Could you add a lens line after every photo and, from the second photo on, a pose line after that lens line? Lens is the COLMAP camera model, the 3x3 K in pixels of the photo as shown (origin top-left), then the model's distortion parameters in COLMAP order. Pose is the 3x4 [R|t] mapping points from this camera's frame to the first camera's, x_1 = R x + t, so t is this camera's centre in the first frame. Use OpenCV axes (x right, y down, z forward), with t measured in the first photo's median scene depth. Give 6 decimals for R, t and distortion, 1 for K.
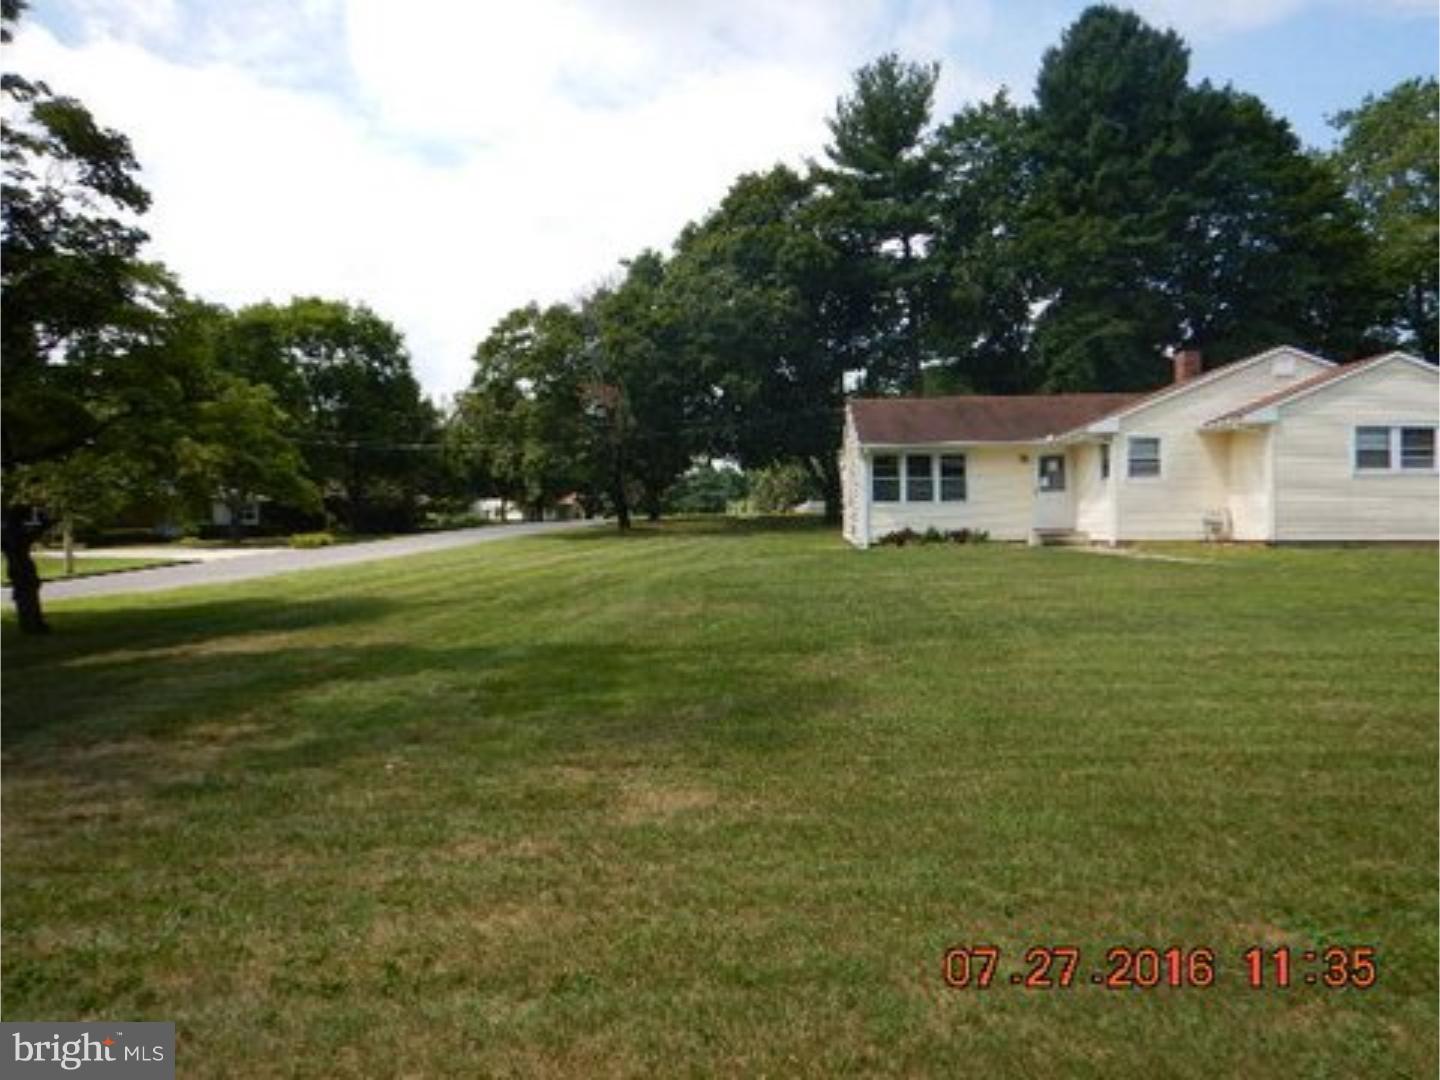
lens RADIAL K [[980.7, 0, 720.0], [0, 980.7, 540.0], [0, 0, 1]] dist [0.005023, 0.000209]
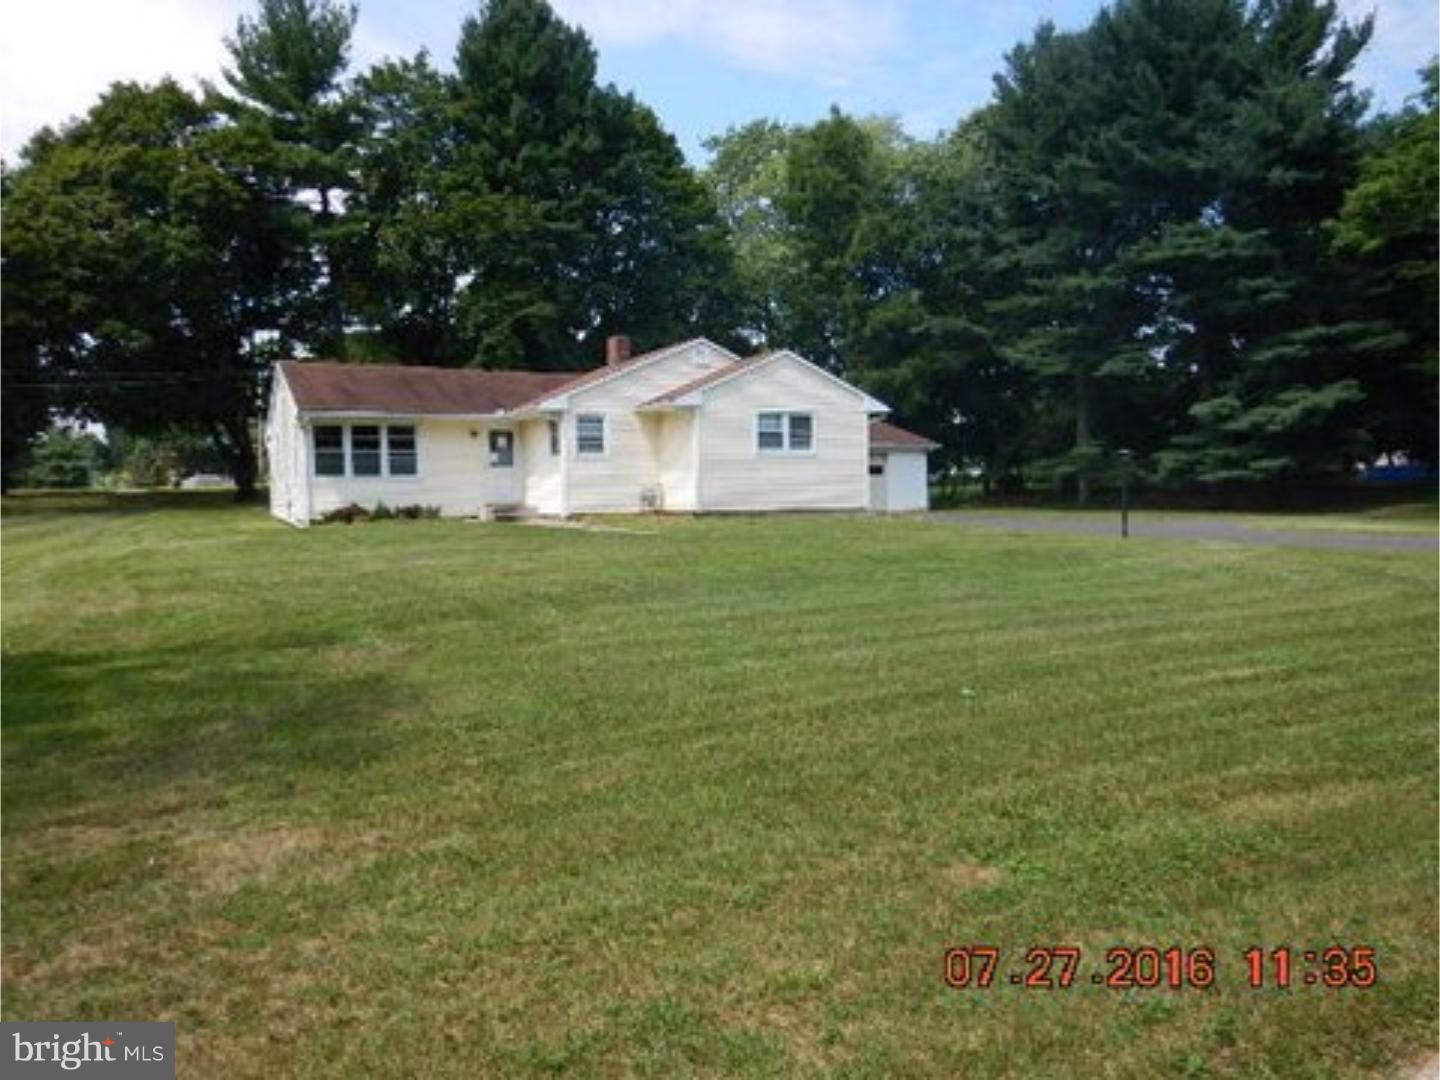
lens RADIAL K [[1001.0, 0, 670.0], [0, 1001.0, 538.0], [0, 0, 1]] dist [0.015328, 0.003160]
pose [[0.861425, -0.024971, 0.507270, -0.019568], [0.014022, 0.999579, 0.025394, 0.000243], [-0.507691, -0.014762, 0.861413, 0.017061]]
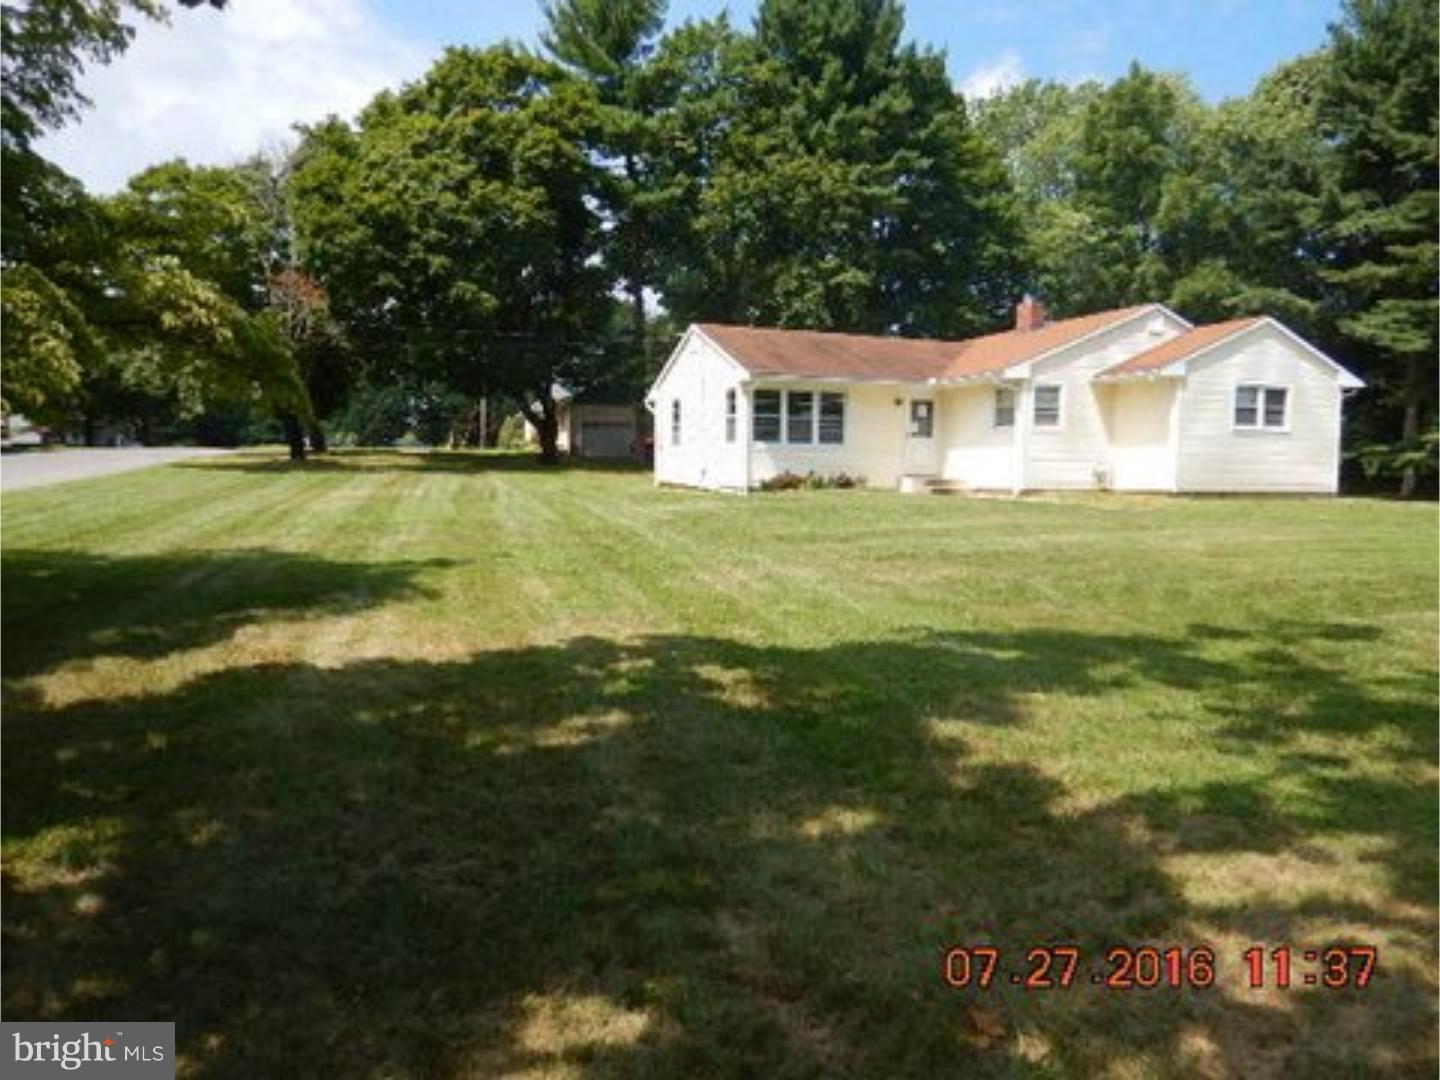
lens RADIAL K [[1000.2, 0, 716.5], [0, 1000.2, 521.6], [0, 0, 1]] dist [0.035537, -0.001747]
pose [[0.905753, 0.000418, 0.423805, -0.149448], [-0.017029, 0.999228, 0.035409, 0.001193], [-0.423463, -0.039288, 0.905061, 0.112893]]
